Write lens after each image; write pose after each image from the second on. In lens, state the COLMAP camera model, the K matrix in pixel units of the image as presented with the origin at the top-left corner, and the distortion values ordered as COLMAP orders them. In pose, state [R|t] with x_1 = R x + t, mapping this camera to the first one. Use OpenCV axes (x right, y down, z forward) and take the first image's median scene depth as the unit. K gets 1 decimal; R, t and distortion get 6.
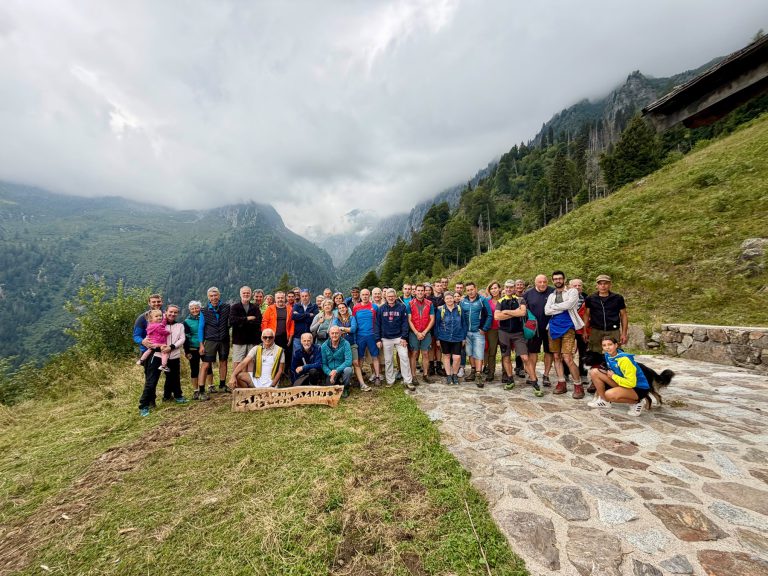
lens RADIAL K [[312.4, 0, 384.0], [0, 312.4, 288.0], [0, 0, 1]] dist [0.013840, -0.000058]
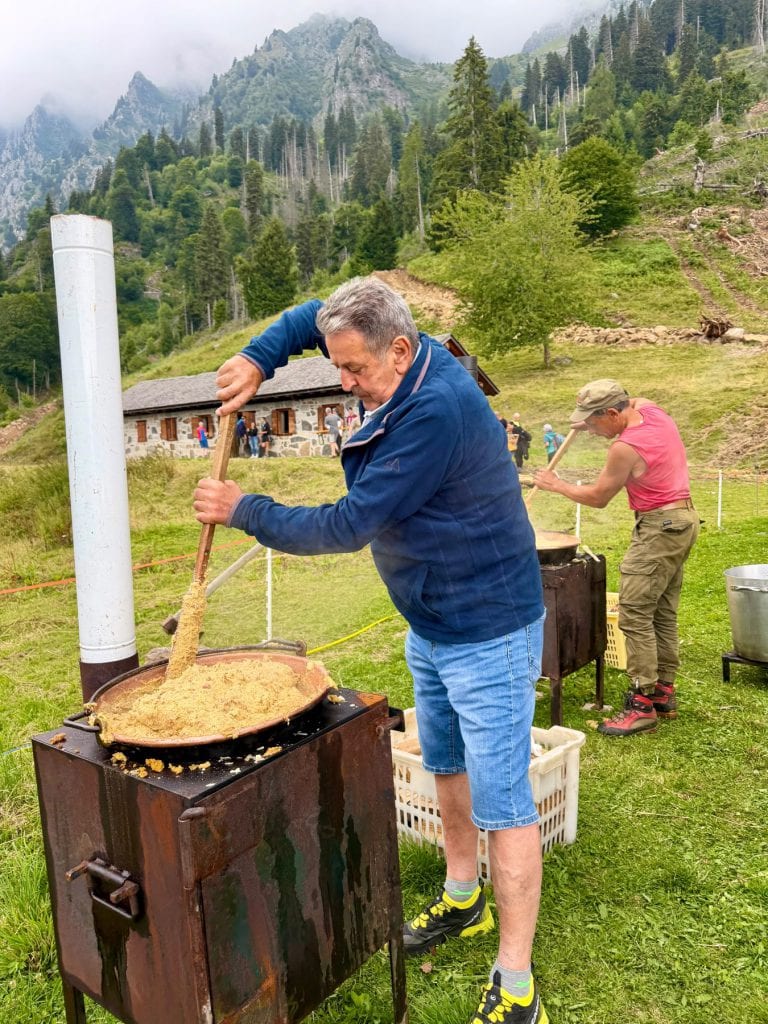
lens RADIAL K [[742.8, 0, 397.5], [0, 742.8, 513.5], [0, 0, 1]] dist [0.044768, -0.044702]
pose [[0.771468, -0.060515, 0.633384, -1.620119], [-0.003132, 0.995094, 0.098887, -0.001805], [-0.636261, -0.078272, 0.767493, -5.840010]]
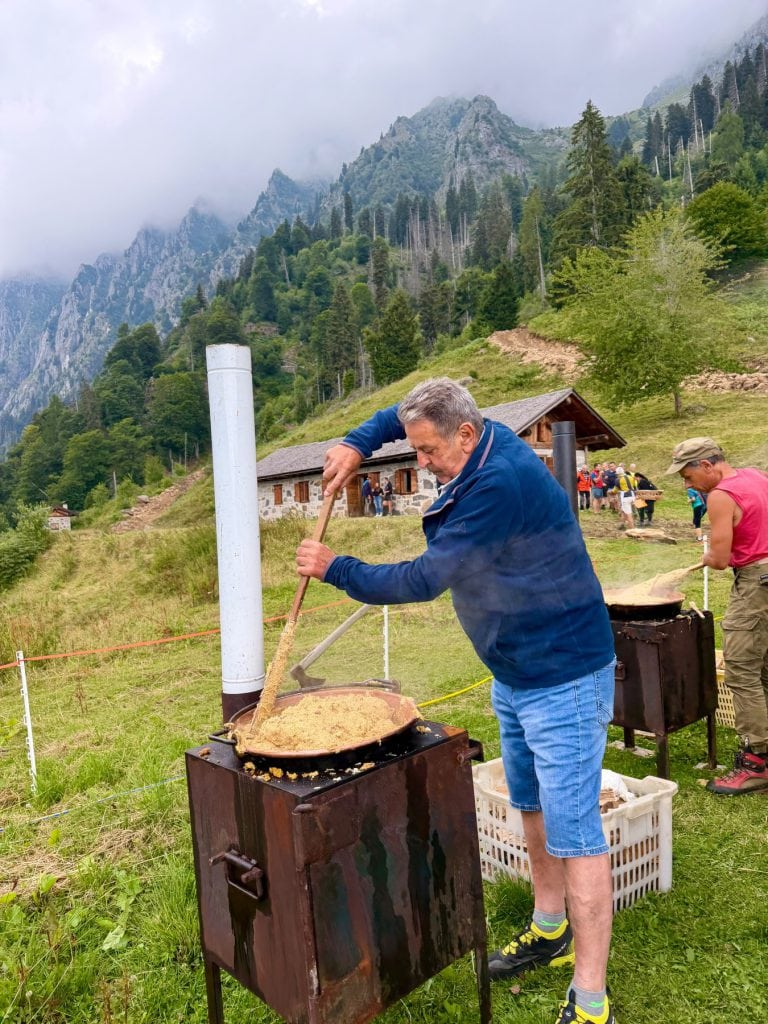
lens RADIAL K [[735.9, 0, 384.0], [0, 735.9, 512.0], [0, 0, 1]] dist [0.068904, -0.060452]
pose [[0.875662, -0.029228, 0.482038, -1.644147], [0.022895, 0.999557, 0.019018, -0.012212], [-0.482381, -0.005617, 0.875944, -5.924186]]
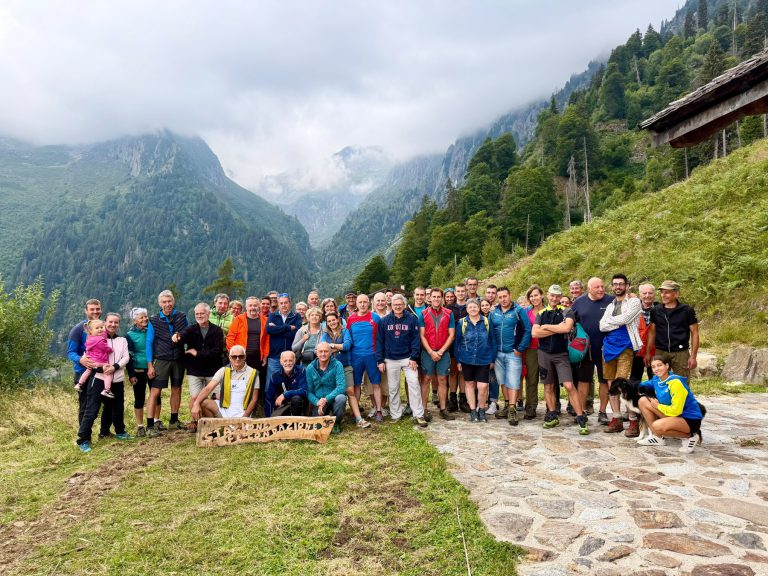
lens RADIAL K [[549.8, 0, 384.0], [0, 549.8, 288.0], [0, 0, 1]] dist [0.125723, -0.165423]
pose [[0.999604, 0.008770, -0.026734, 0.024569], [-0.008647, 0.999951, 0.004737, -0.018953], [0.026774, -0.004504, 0.999631, -0.335214]]
